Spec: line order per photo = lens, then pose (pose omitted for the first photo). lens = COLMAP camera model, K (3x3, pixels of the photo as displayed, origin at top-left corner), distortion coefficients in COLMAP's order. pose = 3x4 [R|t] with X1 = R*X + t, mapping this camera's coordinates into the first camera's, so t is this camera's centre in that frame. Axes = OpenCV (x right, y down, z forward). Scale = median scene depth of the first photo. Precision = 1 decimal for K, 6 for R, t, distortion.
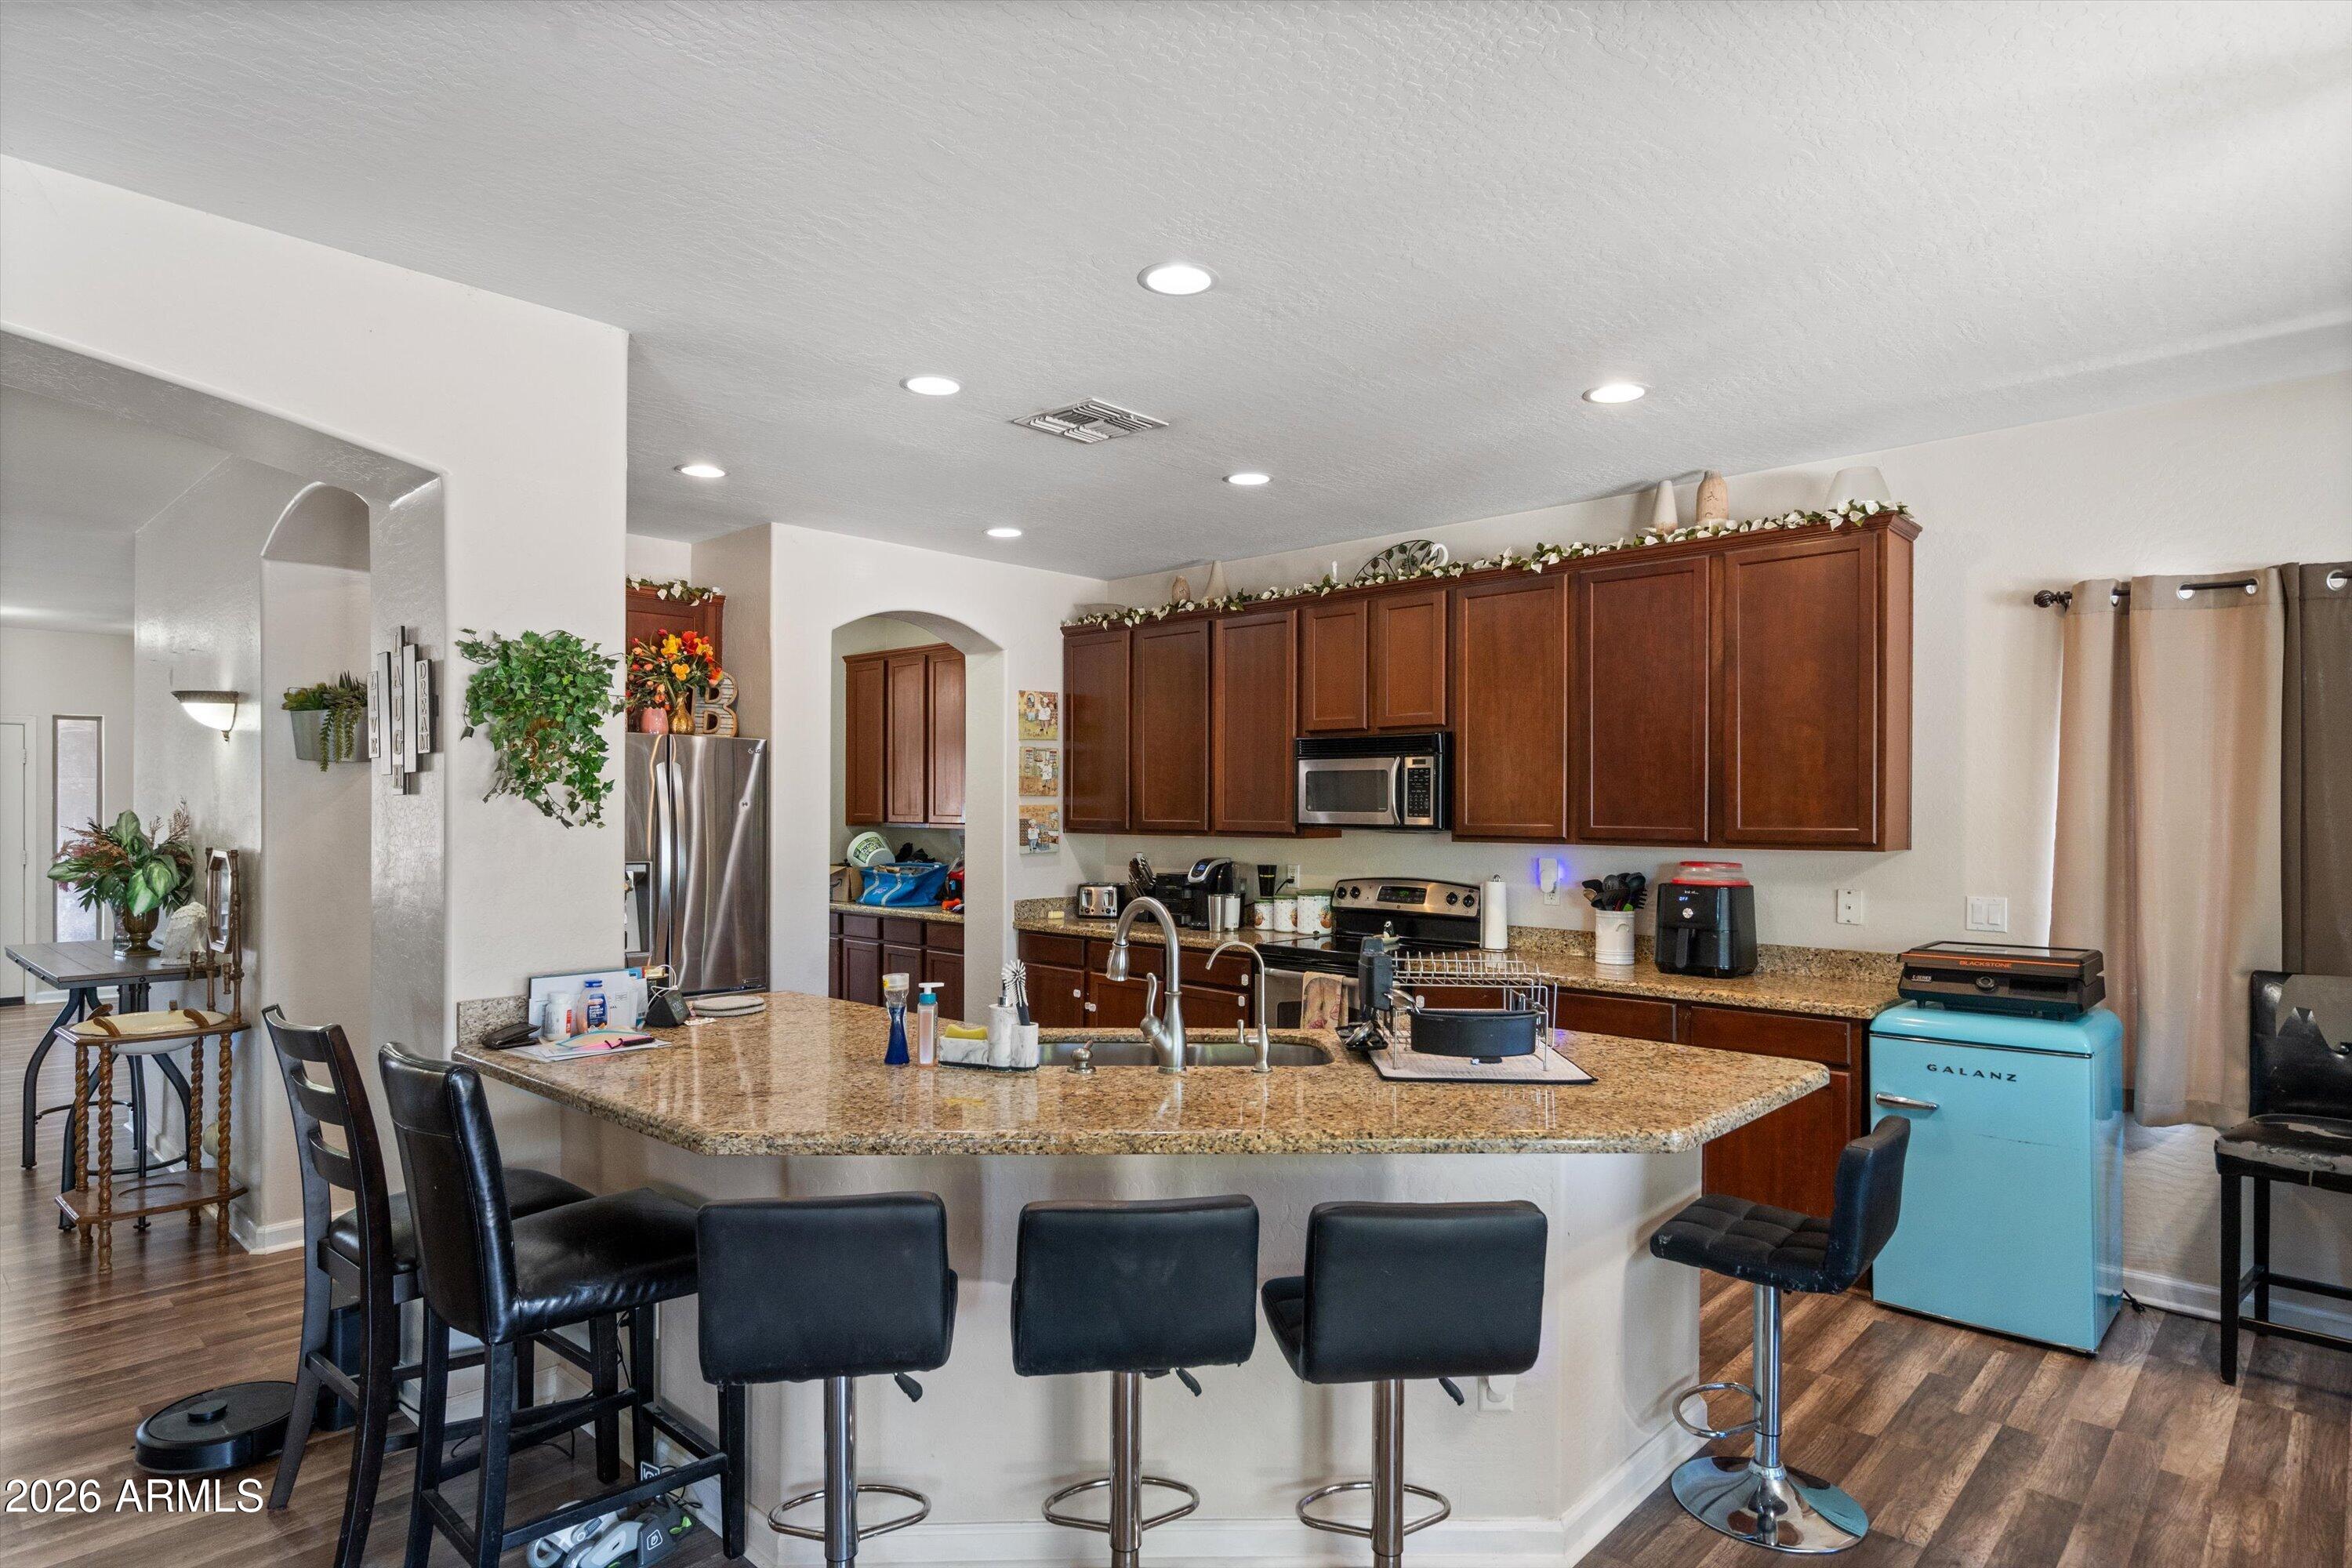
lens RADIAL K [[1305.6, 0, 1171.7], [0, 1305.6, 808.7], [0, 0, 1]] dist [0.012484, 0.001408]
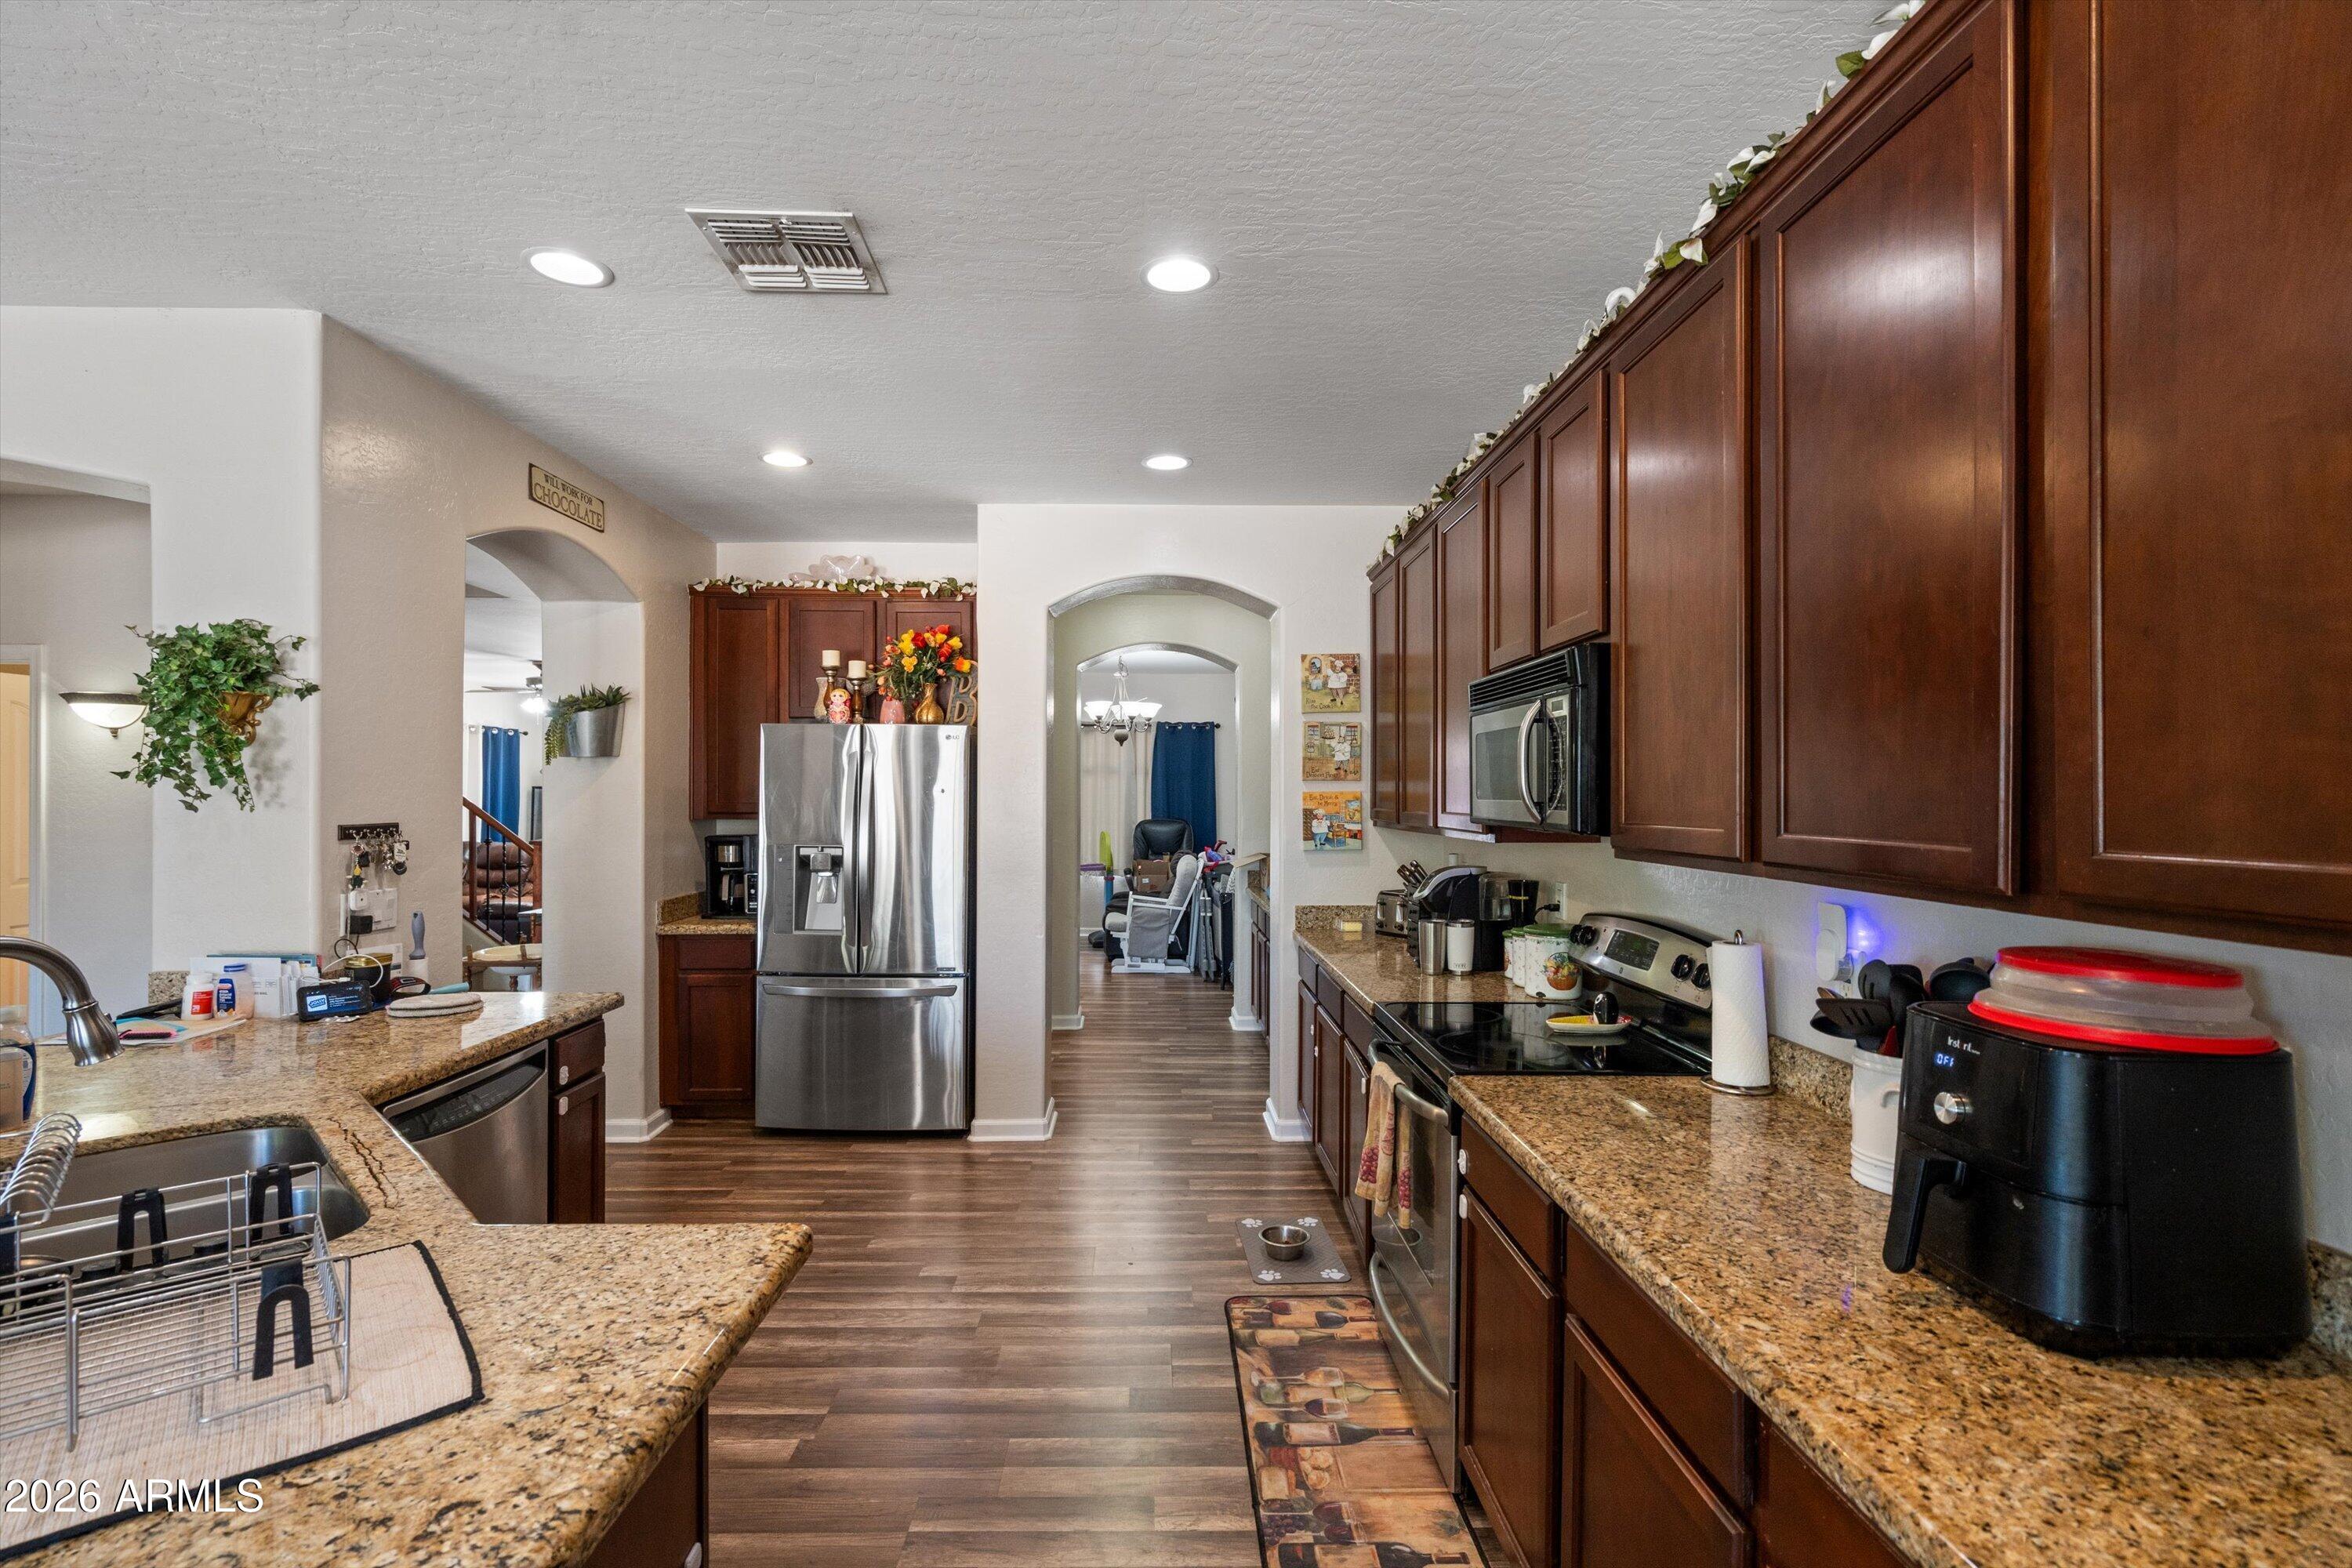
lens RADIAL K [[1068.4, 0, 1171.4], [0, 1068.4, 791.8], [0, 0, 1]] dist [-0.006903, 0.003348]
pose [[0.693544, -0.002262, -0.720411, 0.479357], [-0.004375, 0.999963, -0.007352, 0.003993], [0.720401, 0.008251, 0.693509, 0.707845]]
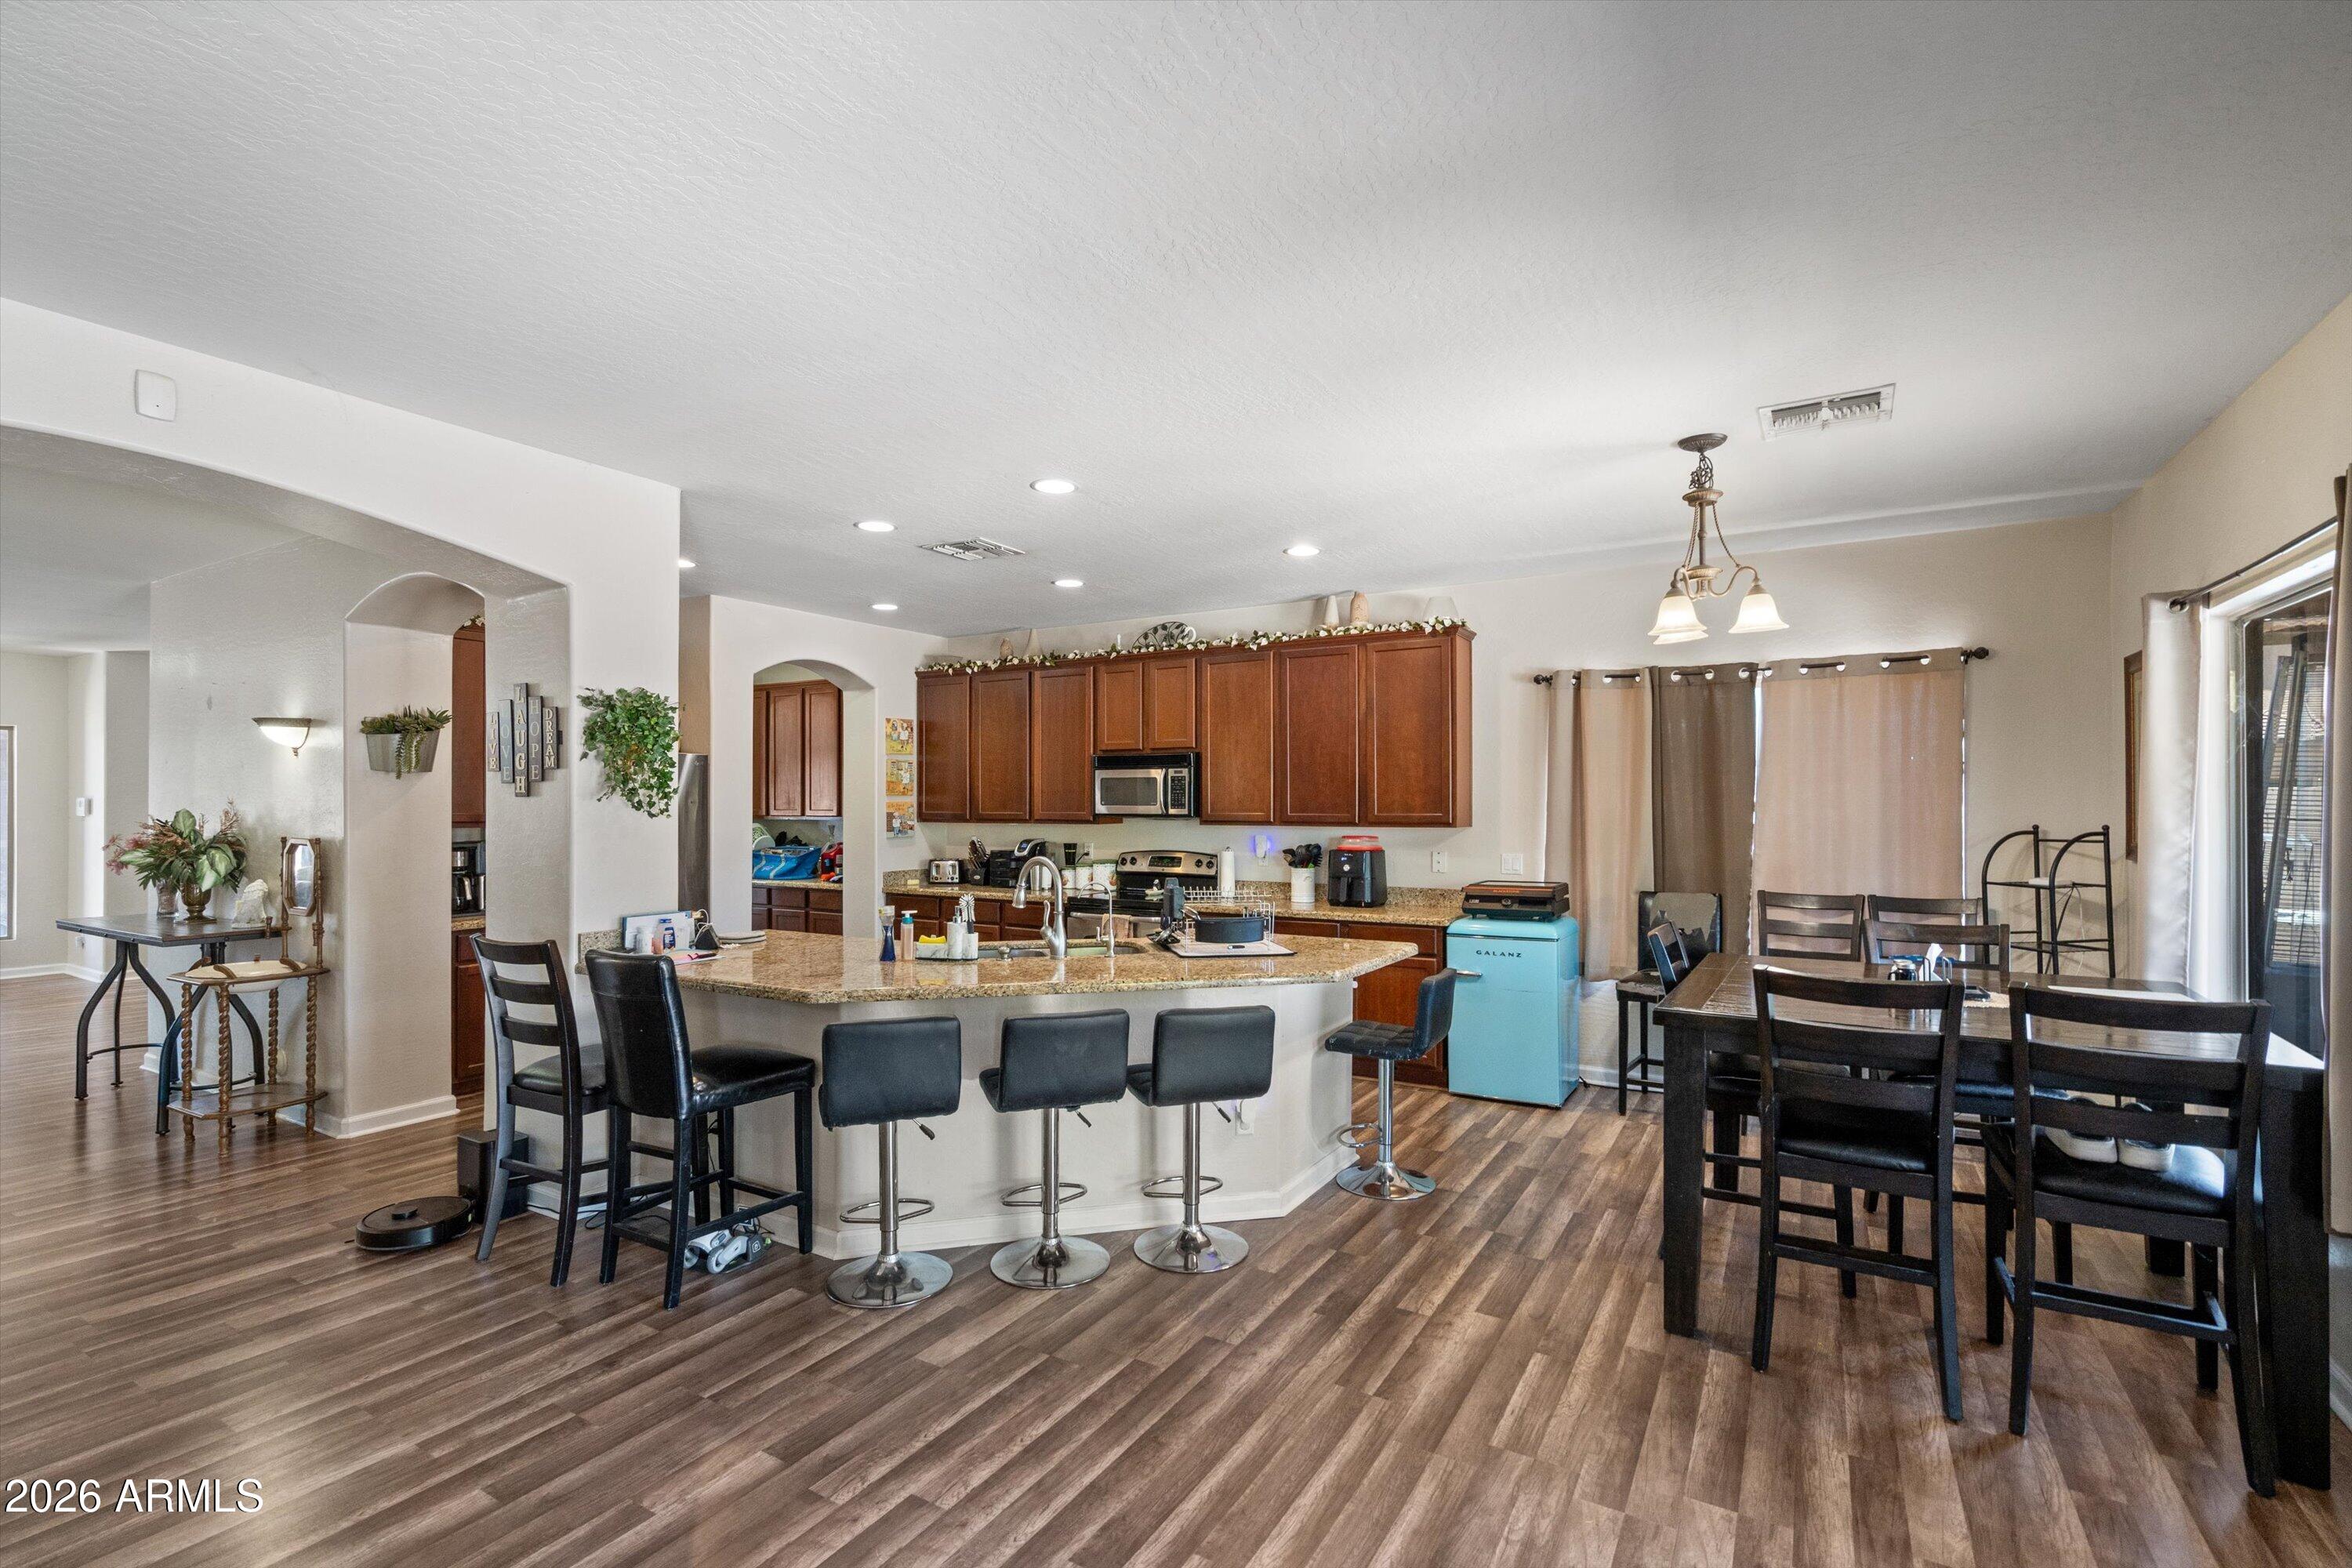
lens RADIAL K [[1068.4, 0, 1191.3], [0, 1068.4, 794.6], [0, 0, 1]] dist [-0.006903, 0.003348]
pose [[0.974162, -0.002812, 0.225833, -0.088073], [0.004842, 0.999953, -0.008438, 0.000568], [-0.225798, 0.009313, 0.974130, -0.238972]]
